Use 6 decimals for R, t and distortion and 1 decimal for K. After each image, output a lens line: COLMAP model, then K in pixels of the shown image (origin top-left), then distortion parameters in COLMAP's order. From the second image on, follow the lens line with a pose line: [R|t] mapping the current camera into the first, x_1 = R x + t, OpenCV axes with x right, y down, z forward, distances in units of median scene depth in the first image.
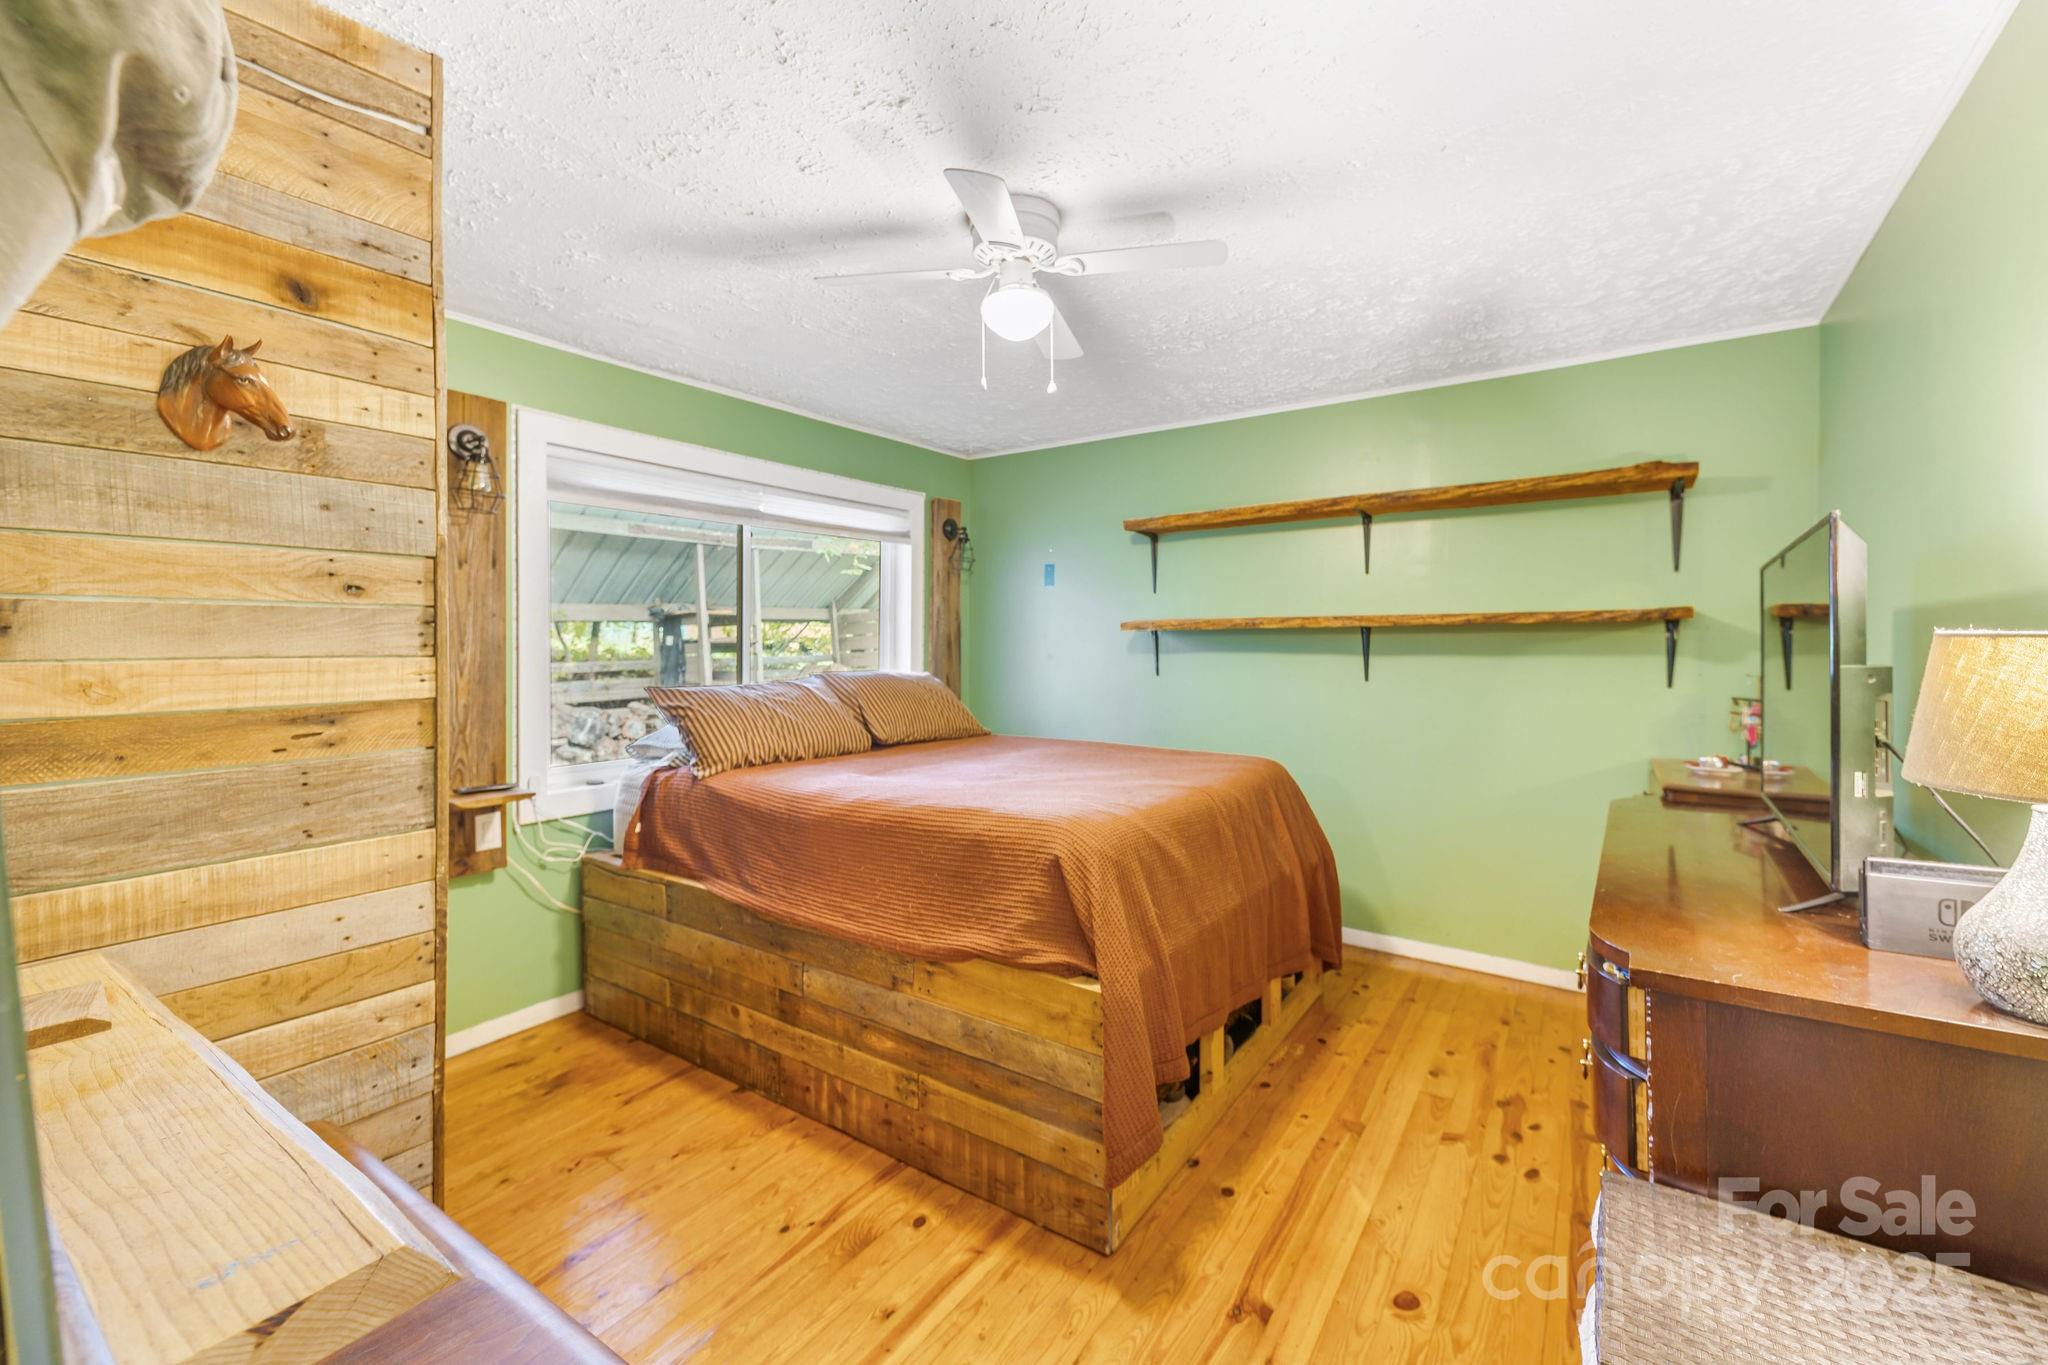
lens RADIAL K [[839.2, 0, 1028.1], [0, 839.2, 622.9], [0, 0, 1]] dist [-0.001509, -0.000366]
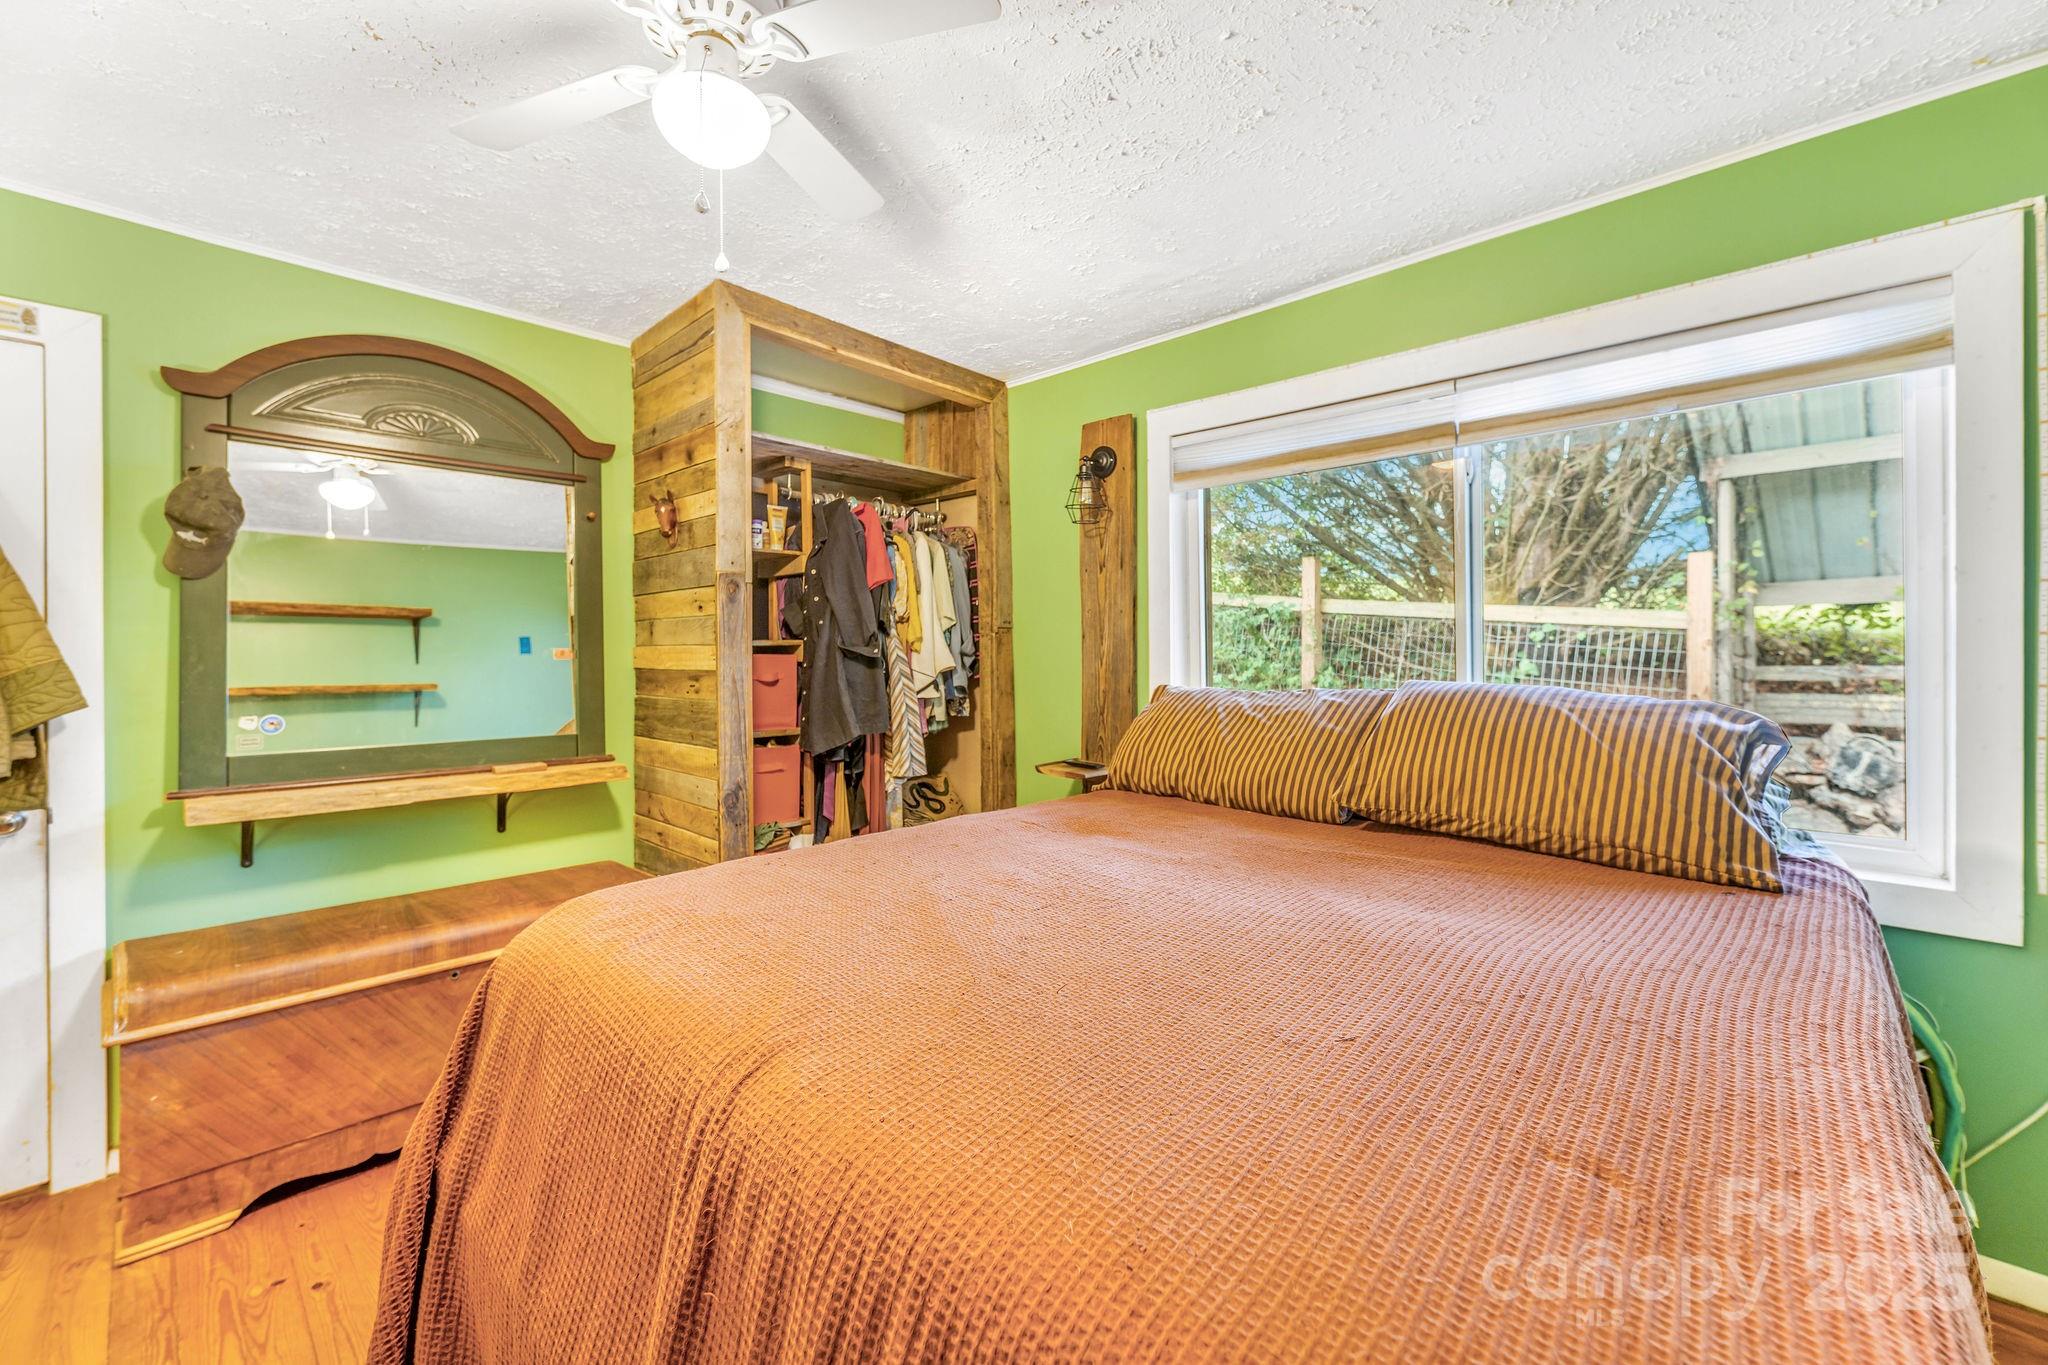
lens RADIAL K [[808.9, 0, 1018.8], [0, 808.9, 645.4], [0, 0, 1]] dist [-0.000093, -0.000028]
pose [[-0.145369, 0.002795, -0.989374, 0.447258], [0.026732, 0.999642, -0.001104, 0.034059], [0.989016, -0.026608, -0.145392, 1.045093]]
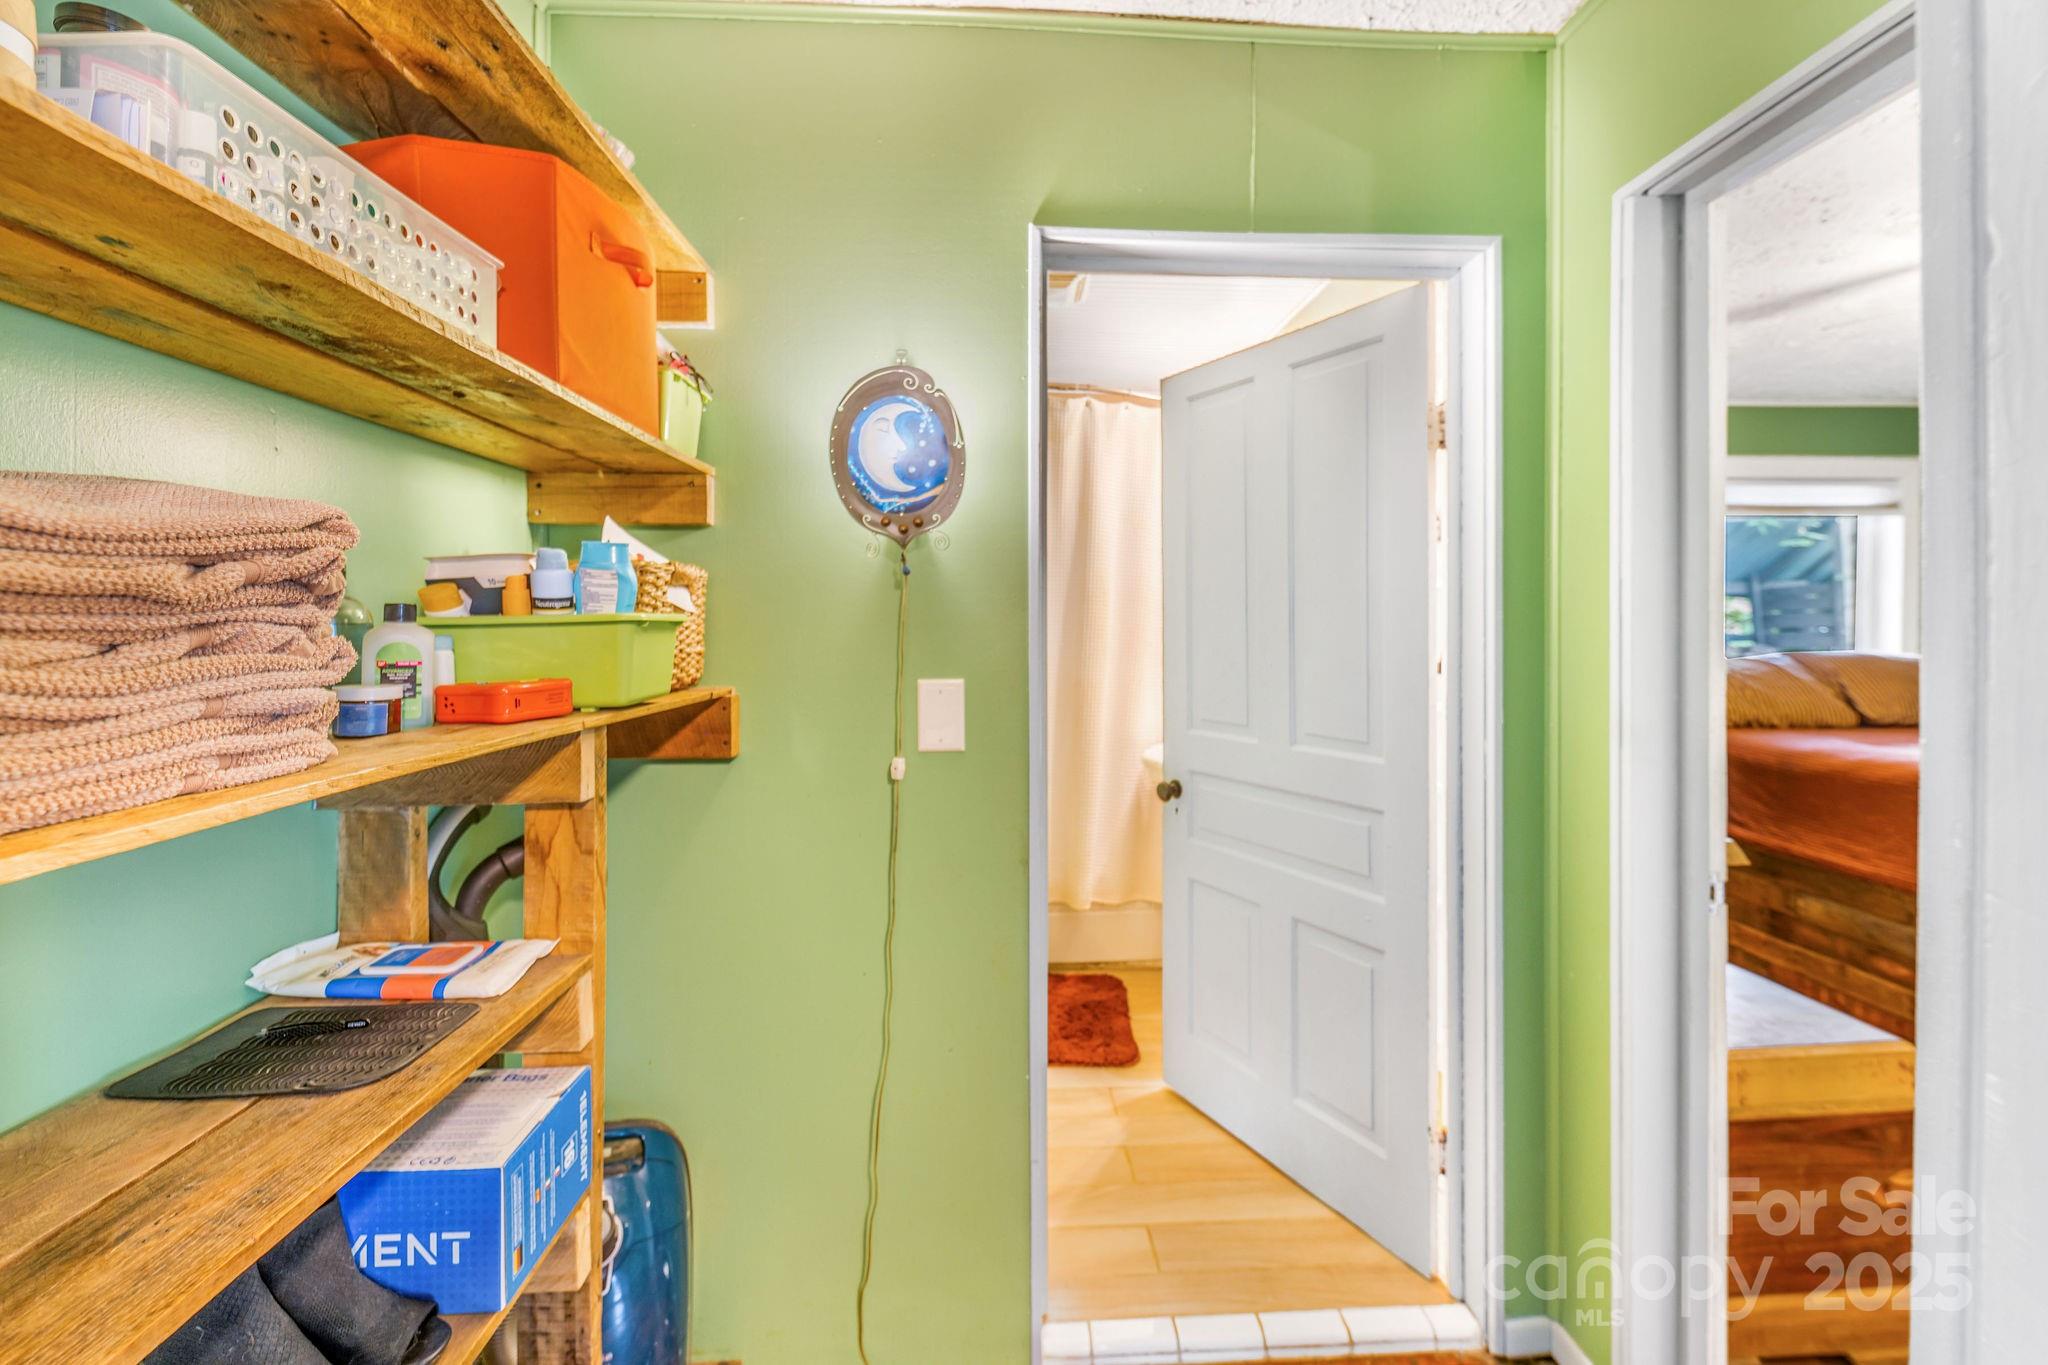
lens RADIAL K [[839.2, 0, 1028.1], [0, 839.2, 622.9], [0, 0, 1]] dist [-0.001509, -0.000366]
pose [[0.607834, 0.003089, -0.794058, 0.011941], [0.019847, 0.999621, 0.019082, -0.019761], [0.793816, -0.027358, 0.607542, -0.514270]]
